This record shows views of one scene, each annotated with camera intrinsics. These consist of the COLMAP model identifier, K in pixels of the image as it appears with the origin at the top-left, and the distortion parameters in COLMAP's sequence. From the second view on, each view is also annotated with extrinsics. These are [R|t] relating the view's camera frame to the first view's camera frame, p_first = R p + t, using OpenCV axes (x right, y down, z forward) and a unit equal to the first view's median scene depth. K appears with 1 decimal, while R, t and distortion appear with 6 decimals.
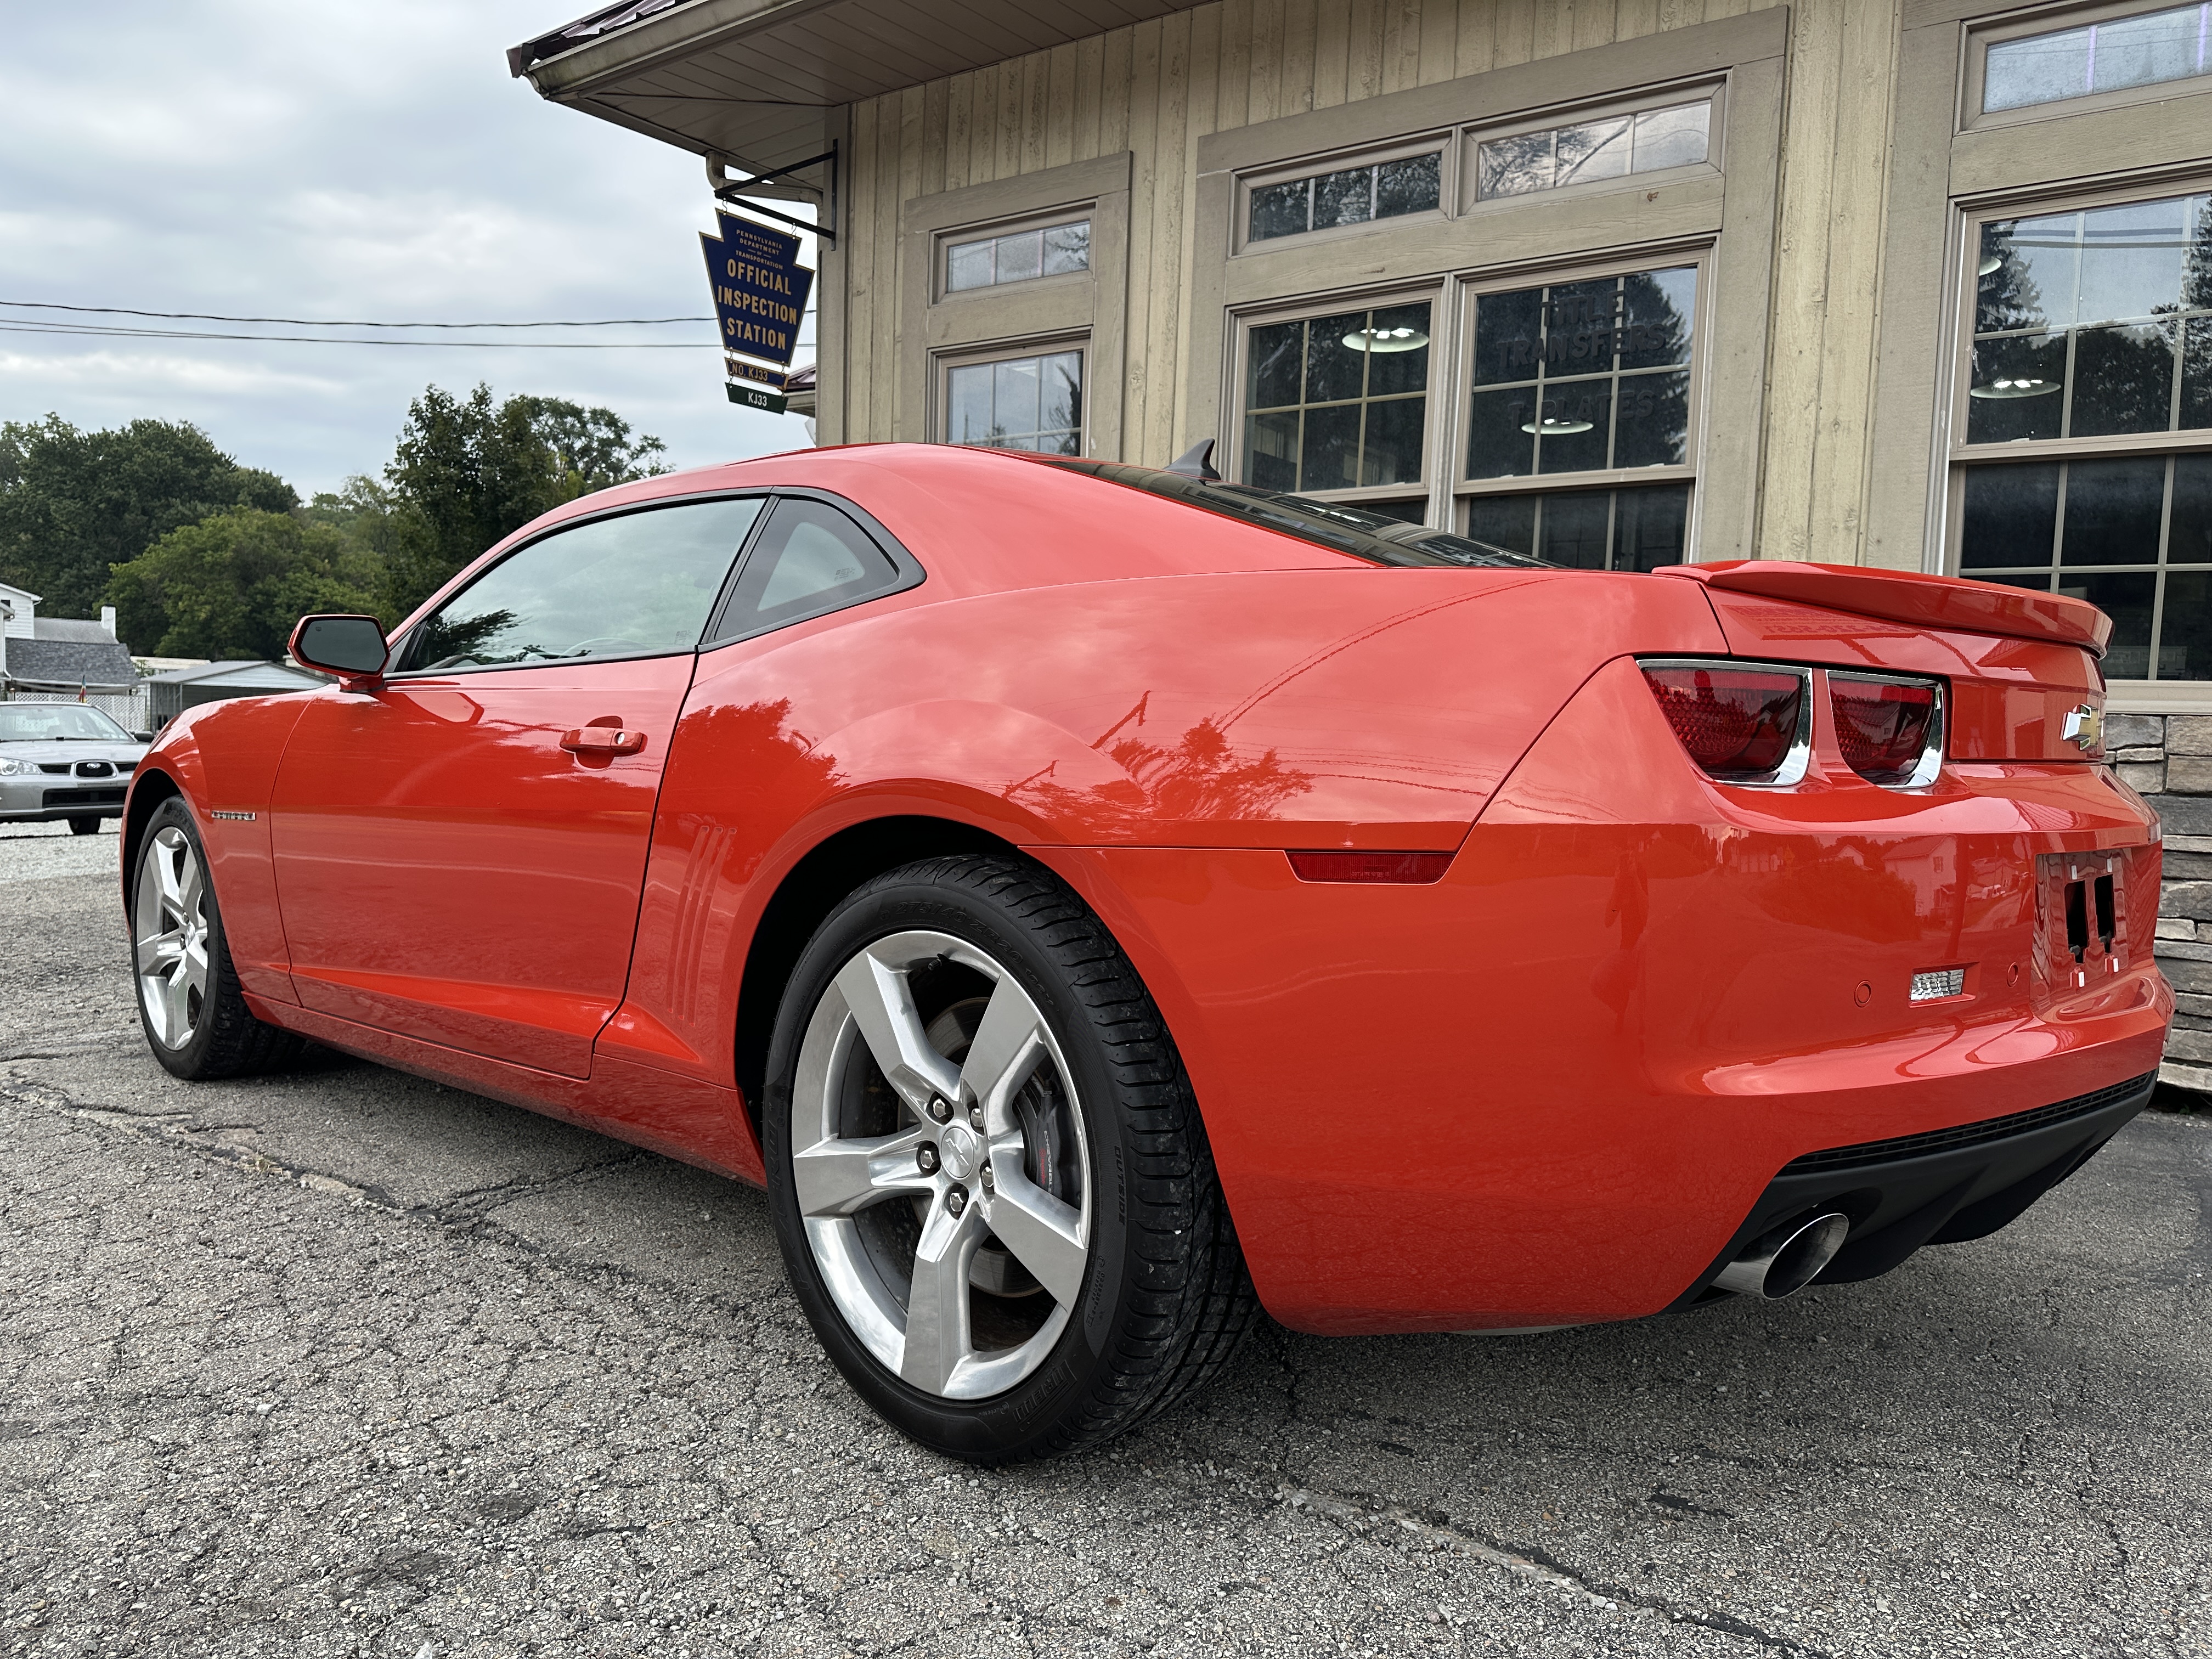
lens RADIAL K [[1615.9, 0, 1102.8], [0, 1615.9, 810.6], [0, 0, 1]] dist [0.062283, -0.104478]
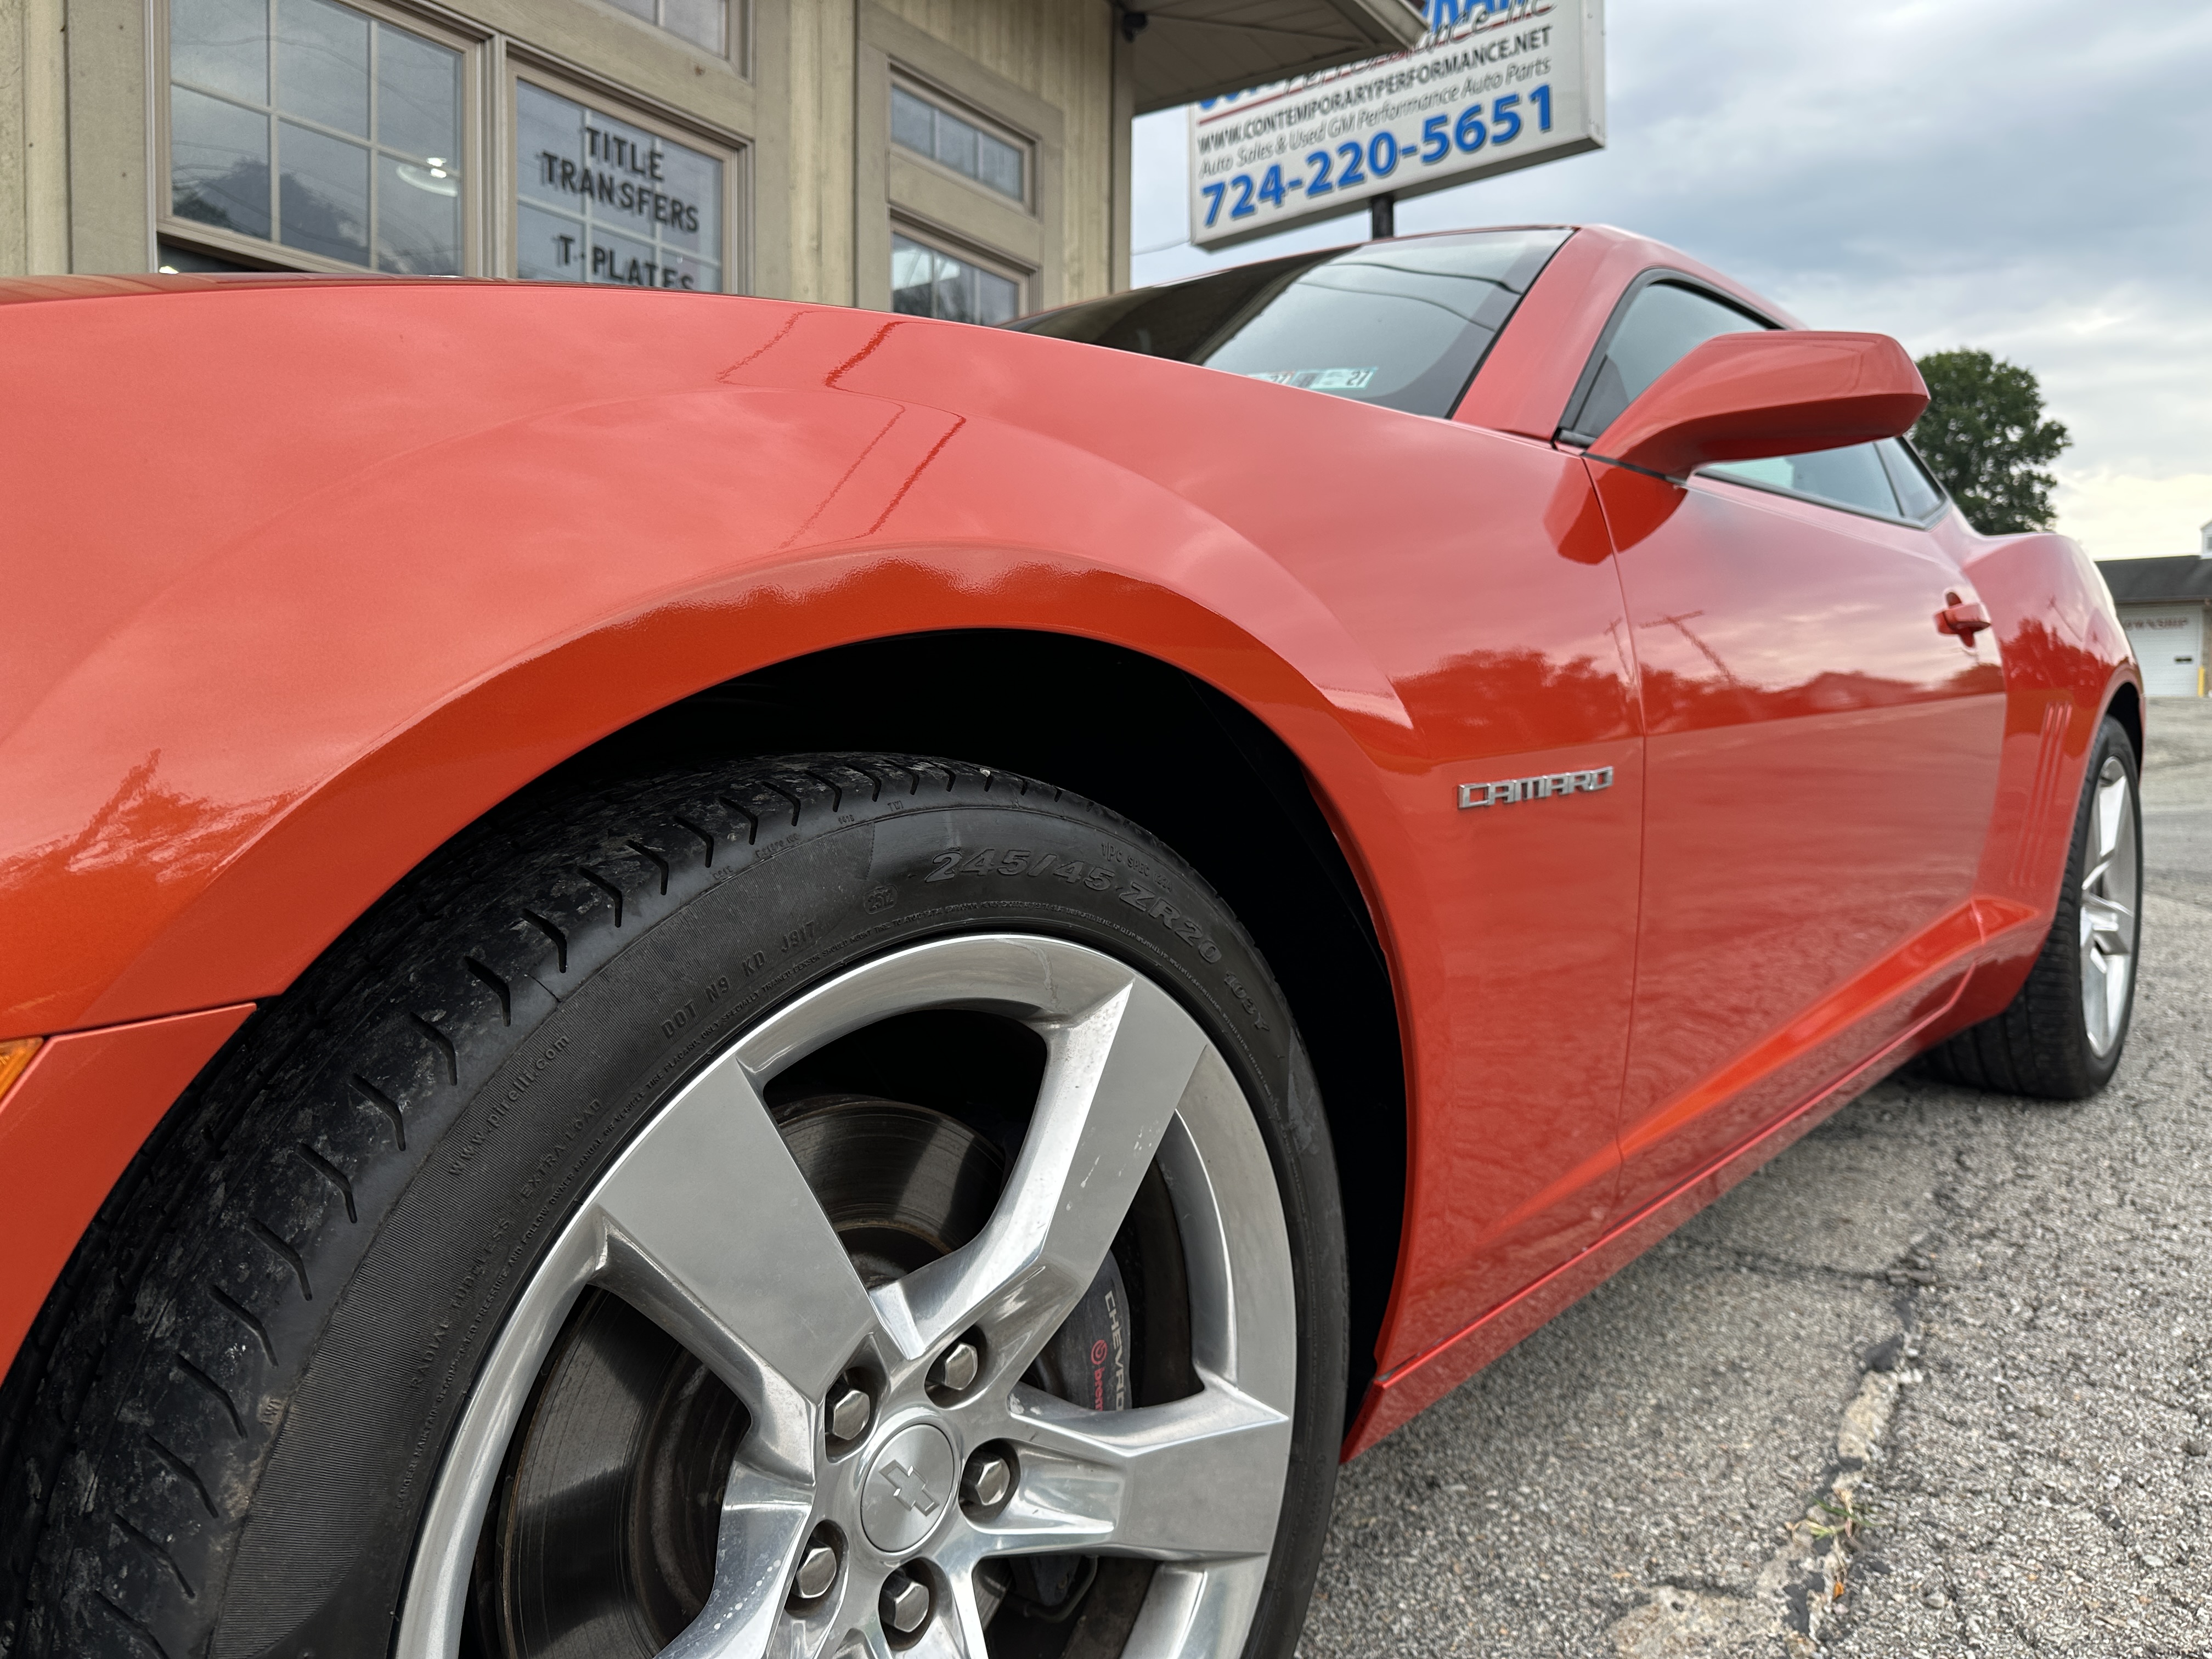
lens RADIAL K [[1529.5, 0, 1135.2], [0, 1529.5, 804.2], [0, 0, 1]] dist [0.044987, -0.082985]
pose [[-0.053797, -0.086450, 0.994803, -0.819410], [0.023402, 0.995863, 0.087807, -0.030019], [-0.998278, 0.028004, -0.051552, 1.076442]]
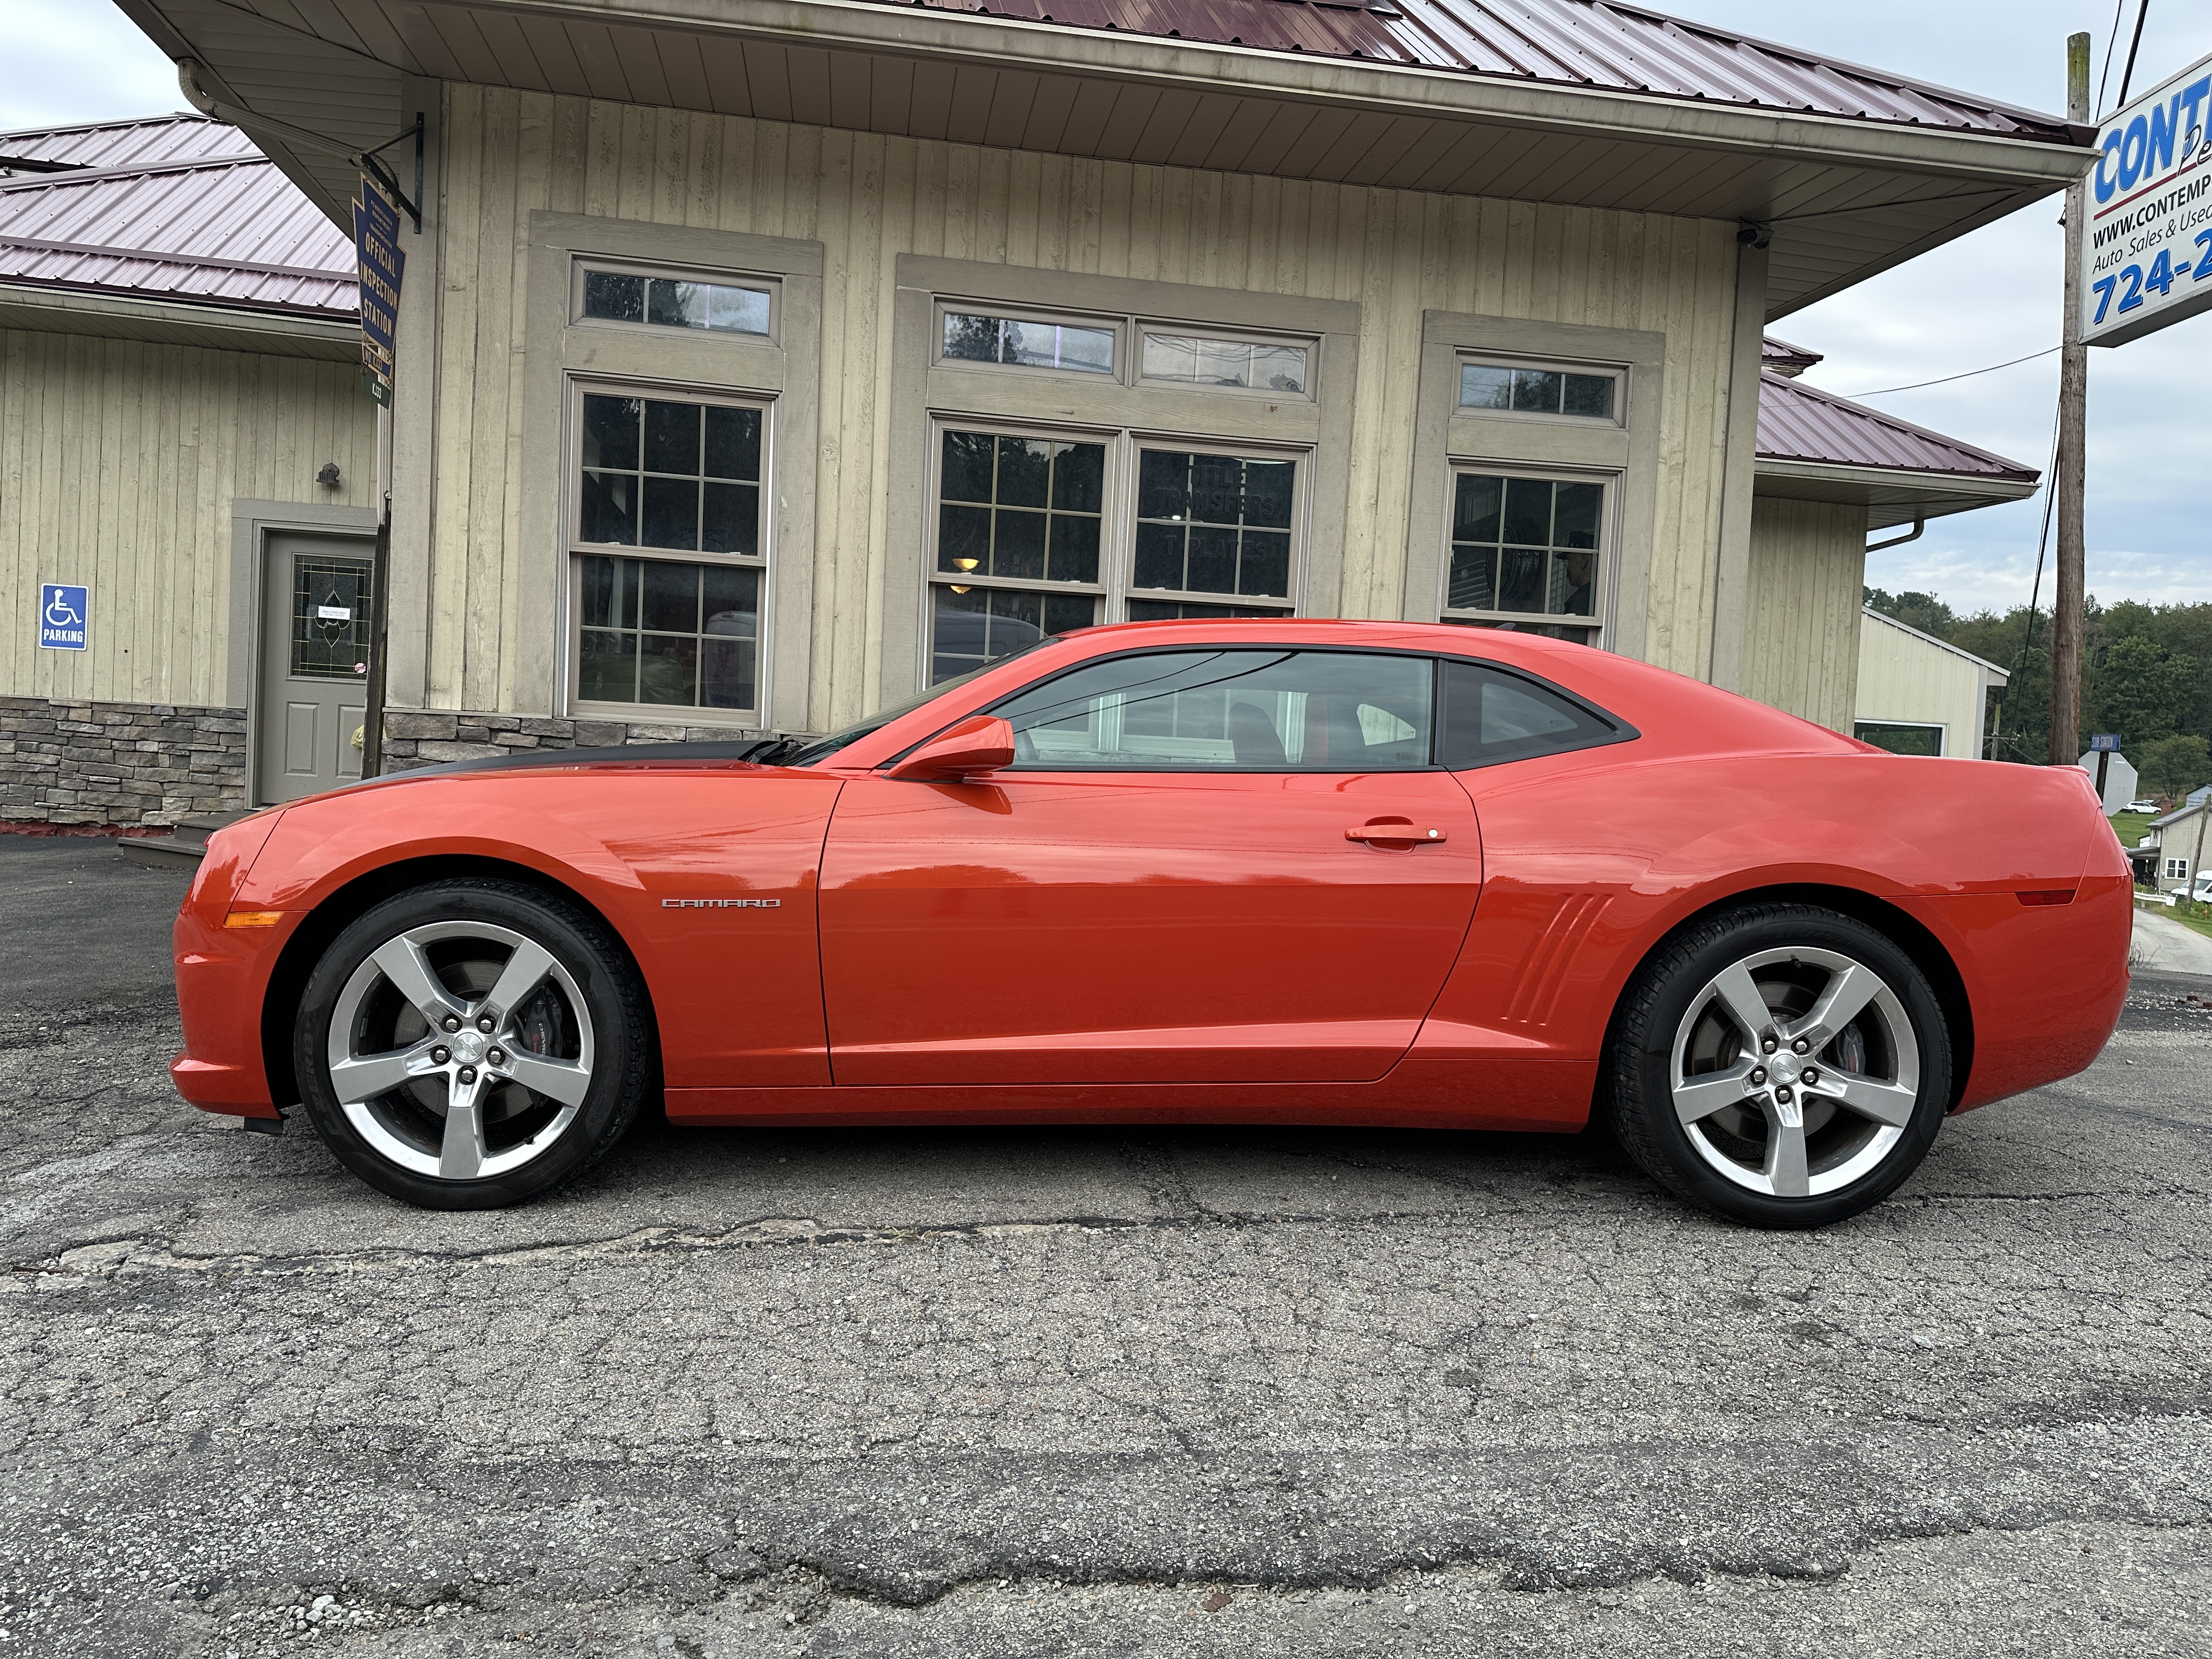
lens RADIAL K [[1551.7, 0, 1159.8], [0, 1551.7, 840.2], [0, 0, 1]] dist [0.088127, -0.146582]
pose [[0.686488, -0.039420, 0.726071, -1.011735], [0.005440, 0.998780, 0.049083, -0.083973], [-0.727120, -0.029745, 0.685865, 0.149466]]
